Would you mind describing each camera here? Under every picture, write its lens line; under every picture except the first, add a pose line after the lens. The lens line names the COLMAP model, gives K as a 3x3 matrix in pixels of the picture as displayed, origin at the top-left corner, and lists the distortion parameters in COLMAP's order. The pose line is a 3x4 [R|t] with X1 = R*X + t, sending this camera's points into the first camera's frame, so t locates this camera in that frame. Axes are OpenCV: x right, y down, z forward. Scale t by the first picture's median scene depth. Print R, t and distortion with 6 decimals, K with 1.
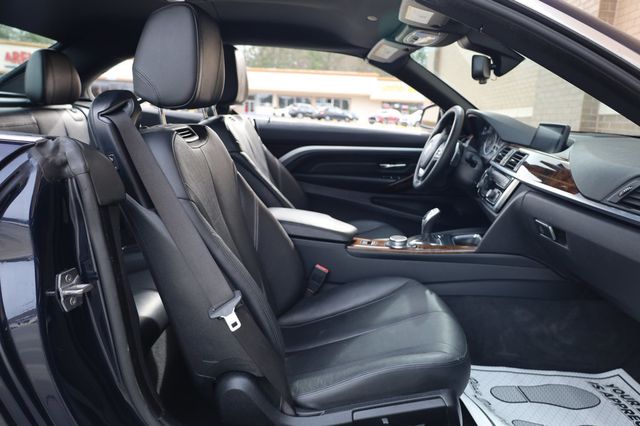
lens RADIAL K [[433.3, 0, 316.2], [0, 433.3, 212.2], [0, 0, 1]] dist [-0.002917, -0.002011]
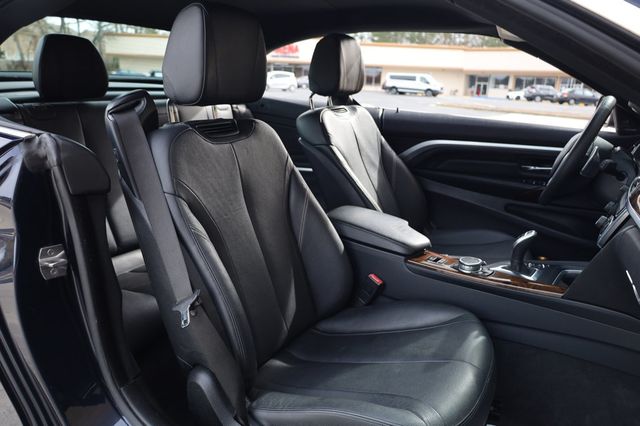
lens RADIAL K [[433.3, 0, 320.1], [0, 433.3, 212.9], [0, 0, 1]] dist [-0.002917, -0.002011]
pose [[0.880575, 0.119836, -0.458505, 0.291098], [-0.102086, 0.992753, 0.063407, -0.050302], [0.462780, -0.009028, 0.886427, 0.134372]]
